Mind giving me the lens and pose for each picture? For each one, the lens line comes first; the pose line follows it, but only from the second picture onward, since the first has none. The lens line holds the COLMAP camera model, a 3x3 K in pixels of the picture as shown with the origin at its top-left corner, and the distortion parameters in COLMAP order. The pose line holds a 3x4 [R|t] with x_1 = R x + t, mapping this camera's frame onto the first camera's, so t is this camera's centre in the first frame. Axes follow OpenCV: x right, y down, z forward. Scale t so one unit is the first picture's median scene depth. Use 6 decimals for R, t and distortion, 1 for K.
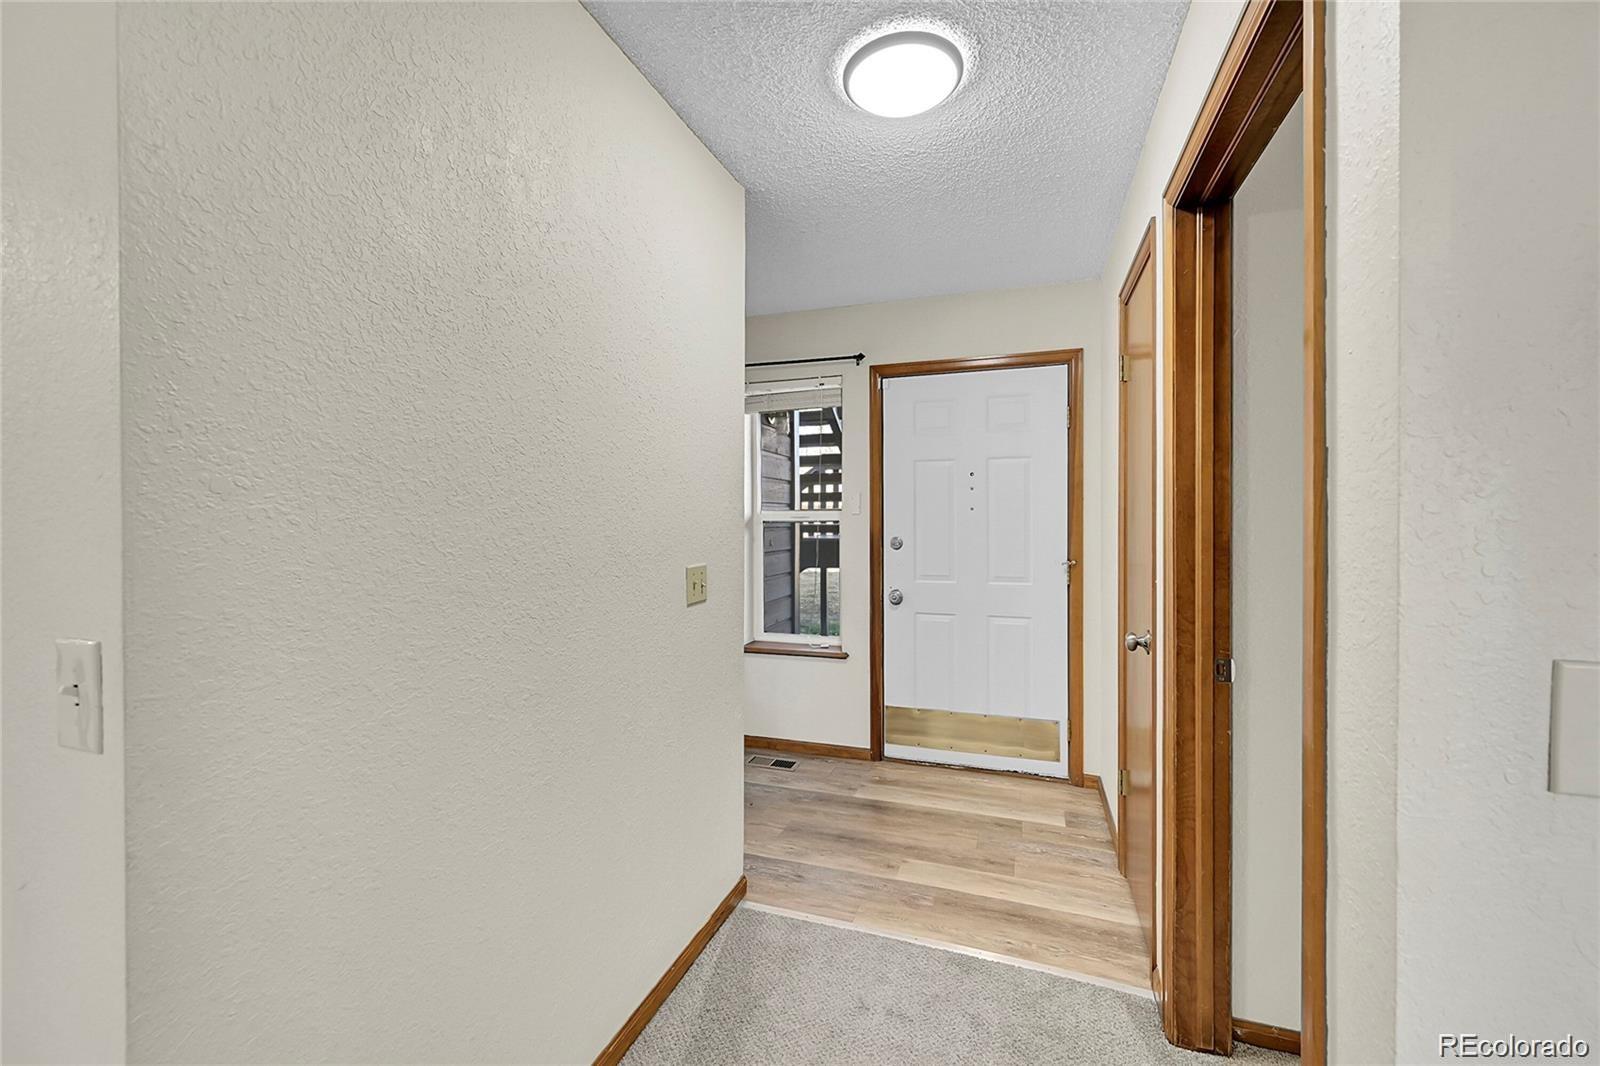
lens RADIAL K [[634.3, 0, 804.5], [0, 634.3, 529.4], [0, 0, 1]] dist [-0.000319, -0.000044]
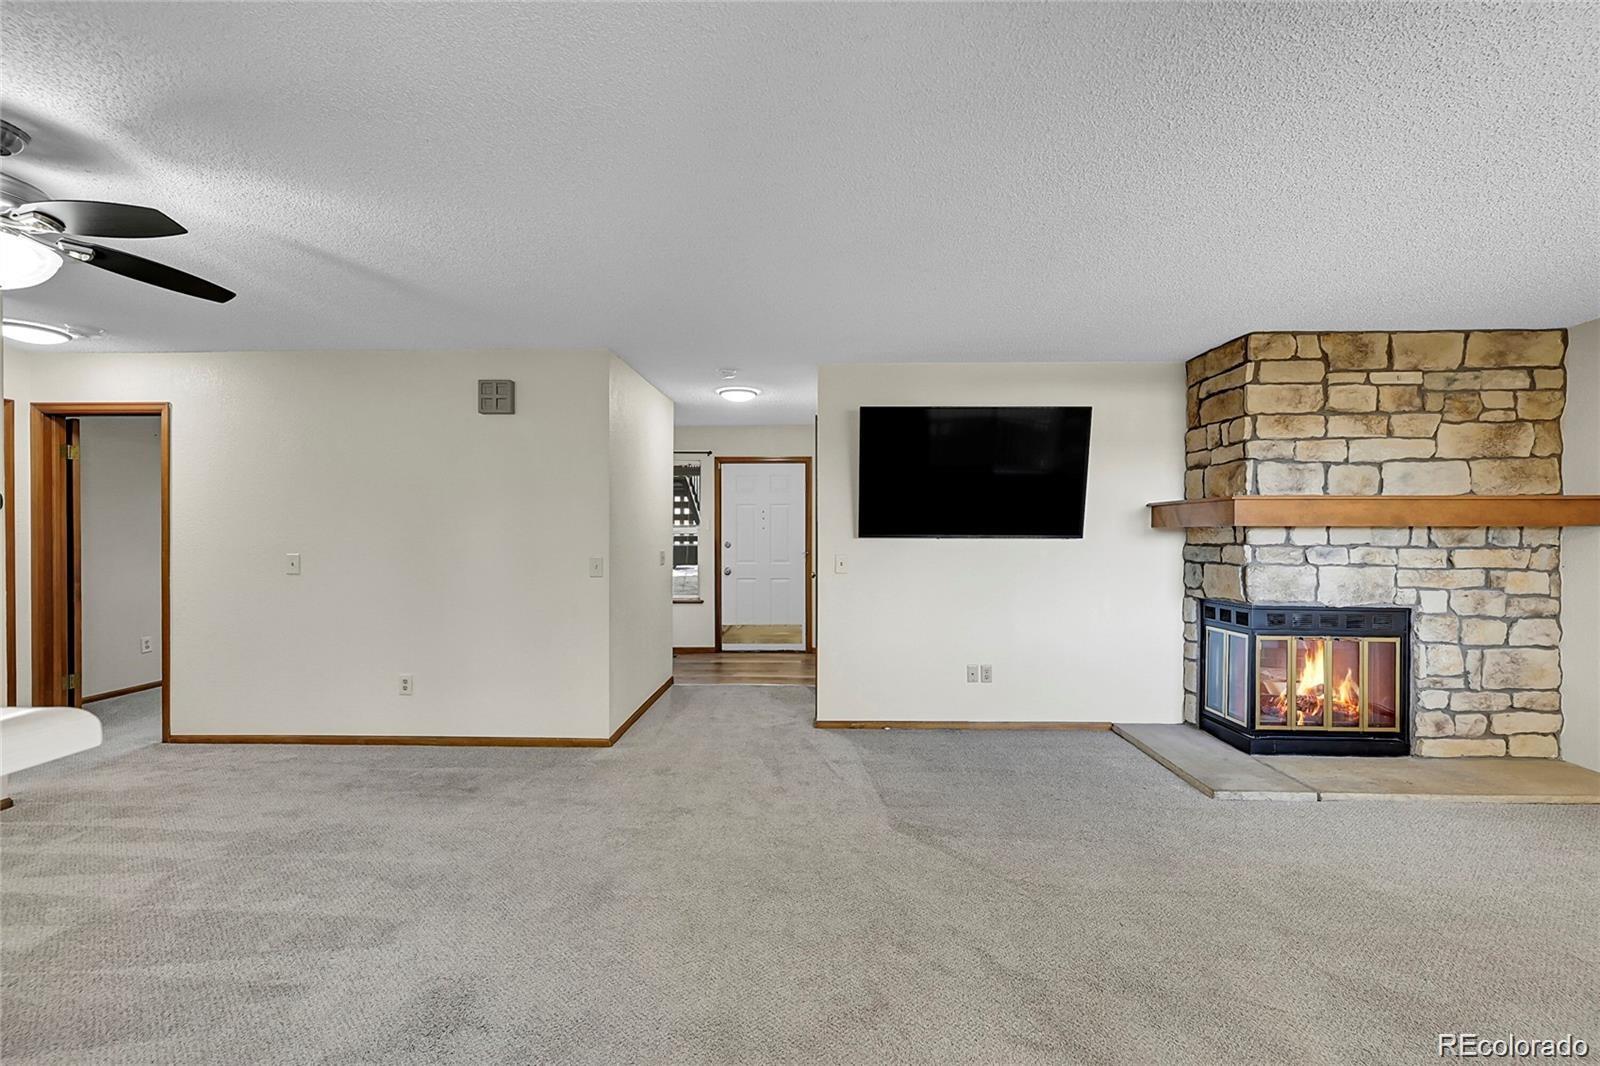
lens RADIAL K [[624.8, 0, 801.2], [0, 624.8, 537.1], [0, 0, 1]] dist [-0.000269, -0.000018]
pose [[0.955017, 0.001154, 0.296548, -0.244928], [0.000379, 0.999987, -0.005112, 0.008307], [-0.296550, 0.004995, 0.955004, -1.075962]]
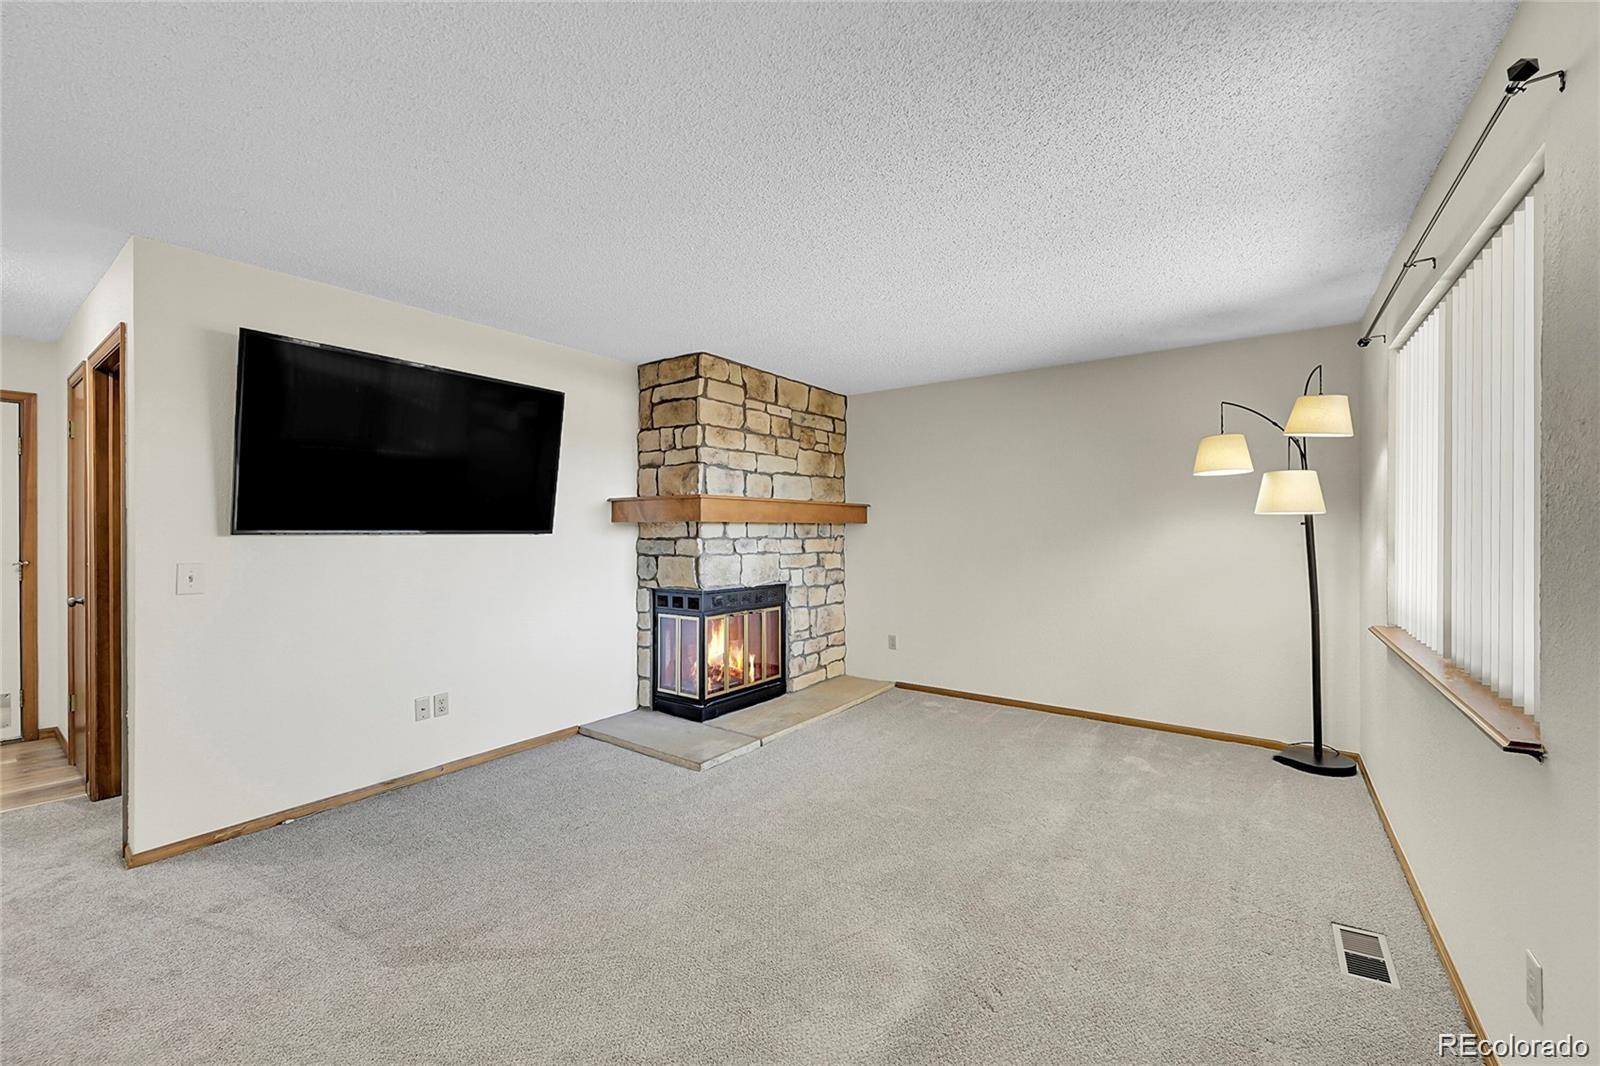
lens RADIAL K [[634.3, 0, 804.5], [0, 634.3, 529.4], [0, 0, 1]] dist [-0.000319, -0.000044]
pose [[0.291563, 0.000959, 0.956551, -0.321466], [0.009711, 0.999945, -0.003962, 0.006082], [-0.956502, 0.010444, 0.291538, -0.825161]]
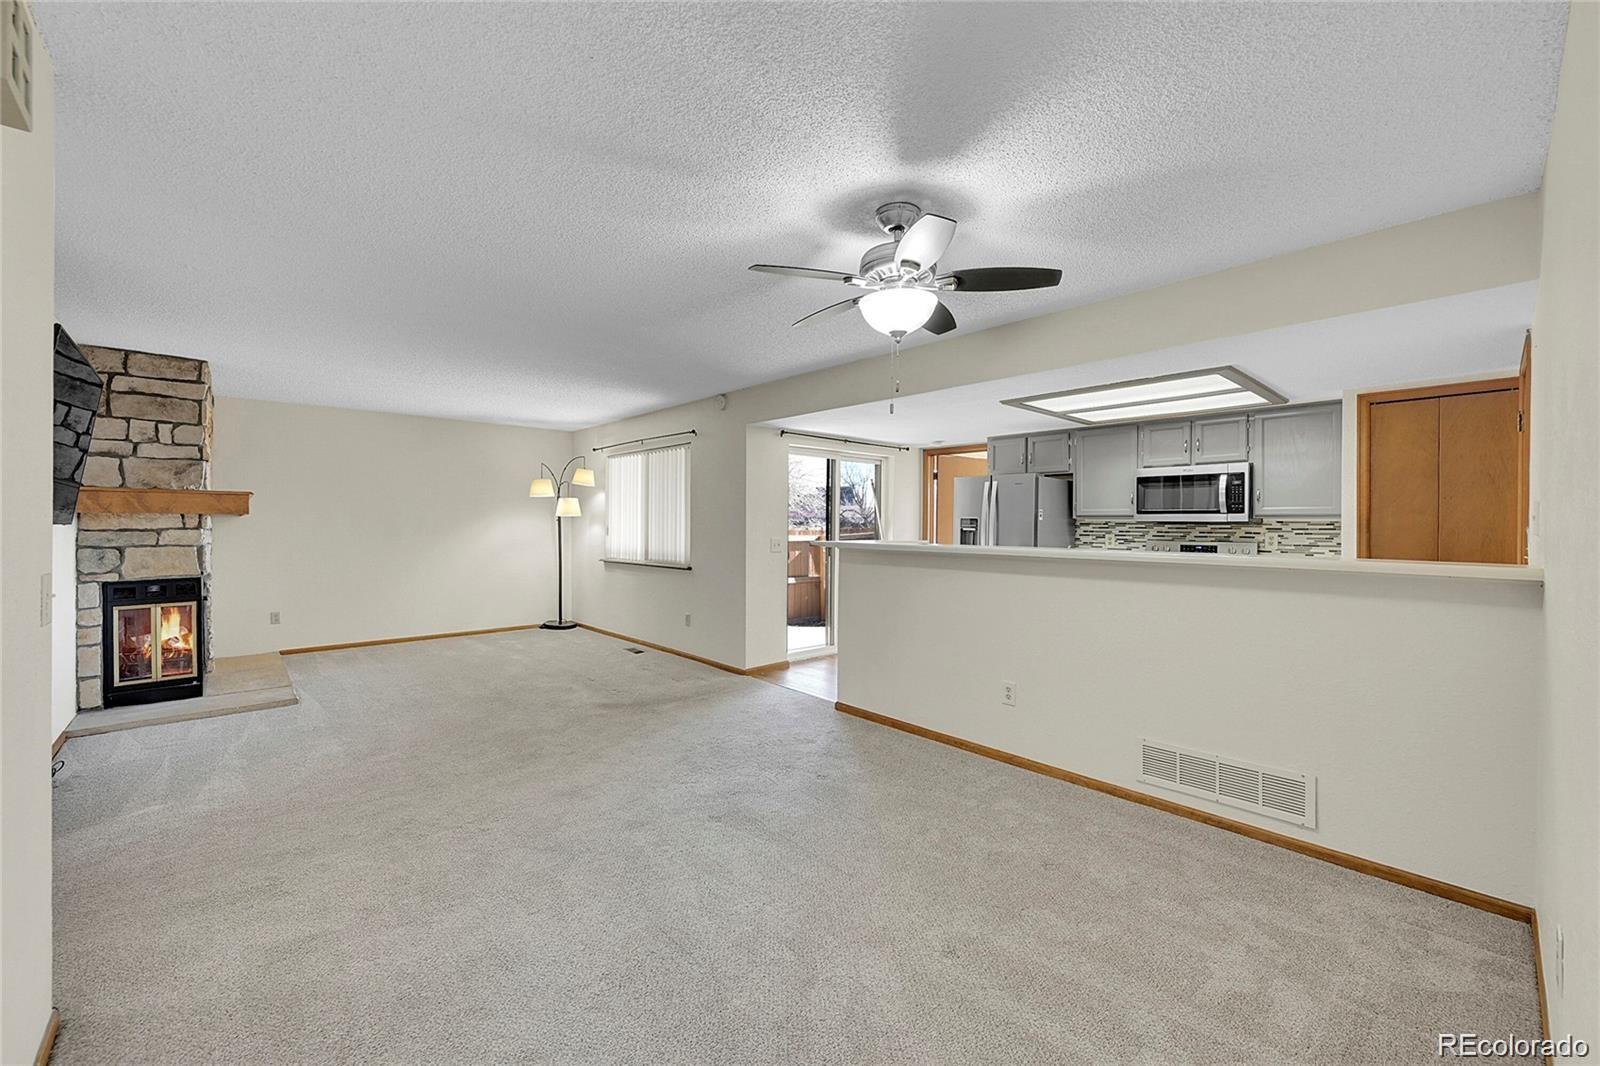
lens RADIAL K [[634.3, 0, 804.5], [0, 634.3, 529.4], [0, 0, 1]] dist [-0.000319, -0.000044]
pose [[-0.873945, -0.005397, 0.485995, -1.021295], [0.002810, 0.999866, 0.016157, -0.001352], [-0.486016, 0.015486, -0.873812, 0.342100]]
